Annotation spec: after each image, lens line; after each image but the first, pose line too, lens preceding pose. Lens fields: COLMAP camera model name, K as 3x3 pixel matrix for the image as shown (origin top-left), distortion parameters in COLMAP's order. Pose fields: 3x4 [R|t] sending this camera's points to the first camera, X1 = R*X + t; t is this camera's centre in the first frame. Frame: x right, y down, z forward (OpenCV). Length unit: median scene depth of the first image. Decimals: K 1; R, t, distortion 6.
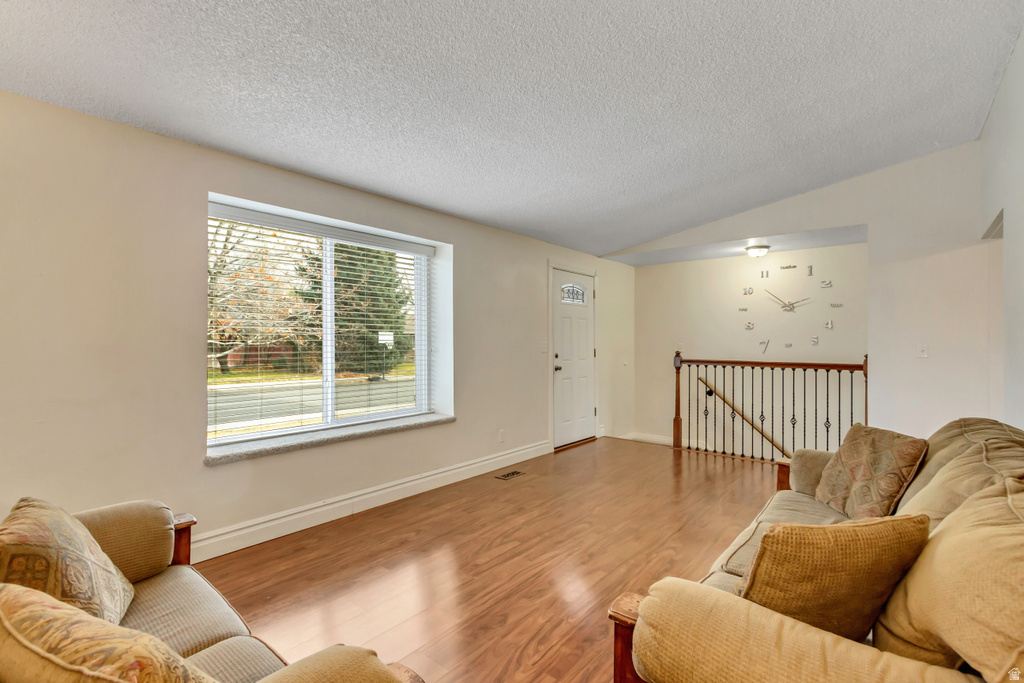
lens RADIAL K [[471.6, 0, 504.8], [0, 471.6, 341.4], [0, 0, 1]] dist [0.011287, -0.003411]
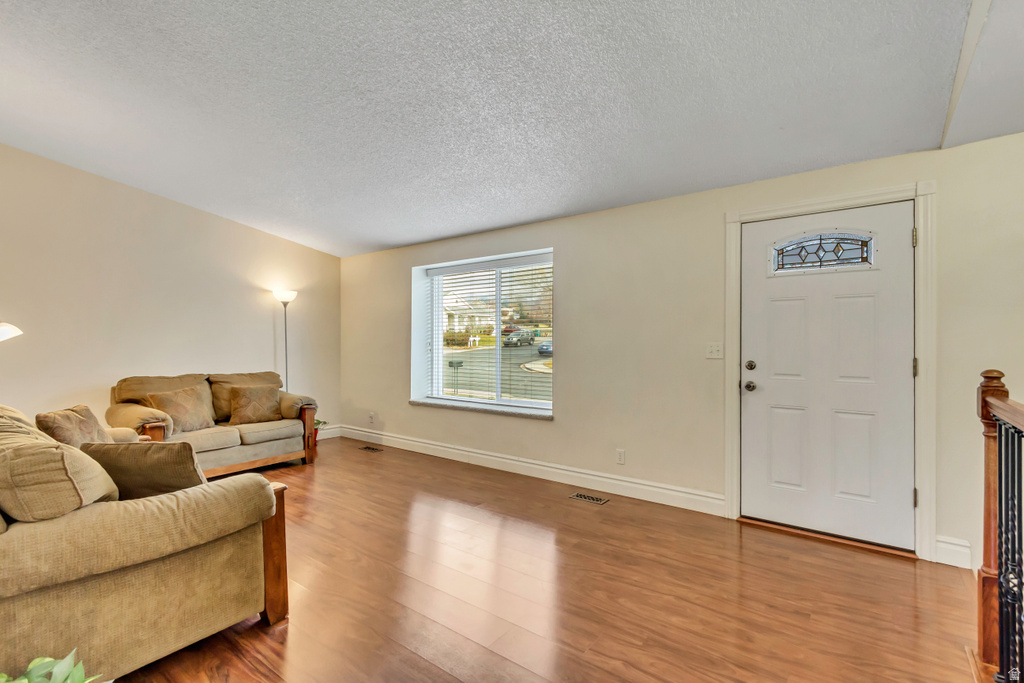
lens RADIAL K [[471.6, 0, 512.1], [0, 471.6, 342.2], [0, 0, 1]] dist [0.011287, -0.003411]
pose [[0.056444, 0.000155, -0.998406, 0.844751], [-0.000957, 1.000000, 0.000101, 0.000835], [0.998405, 0.000950, 0.056444, 0.802261]]
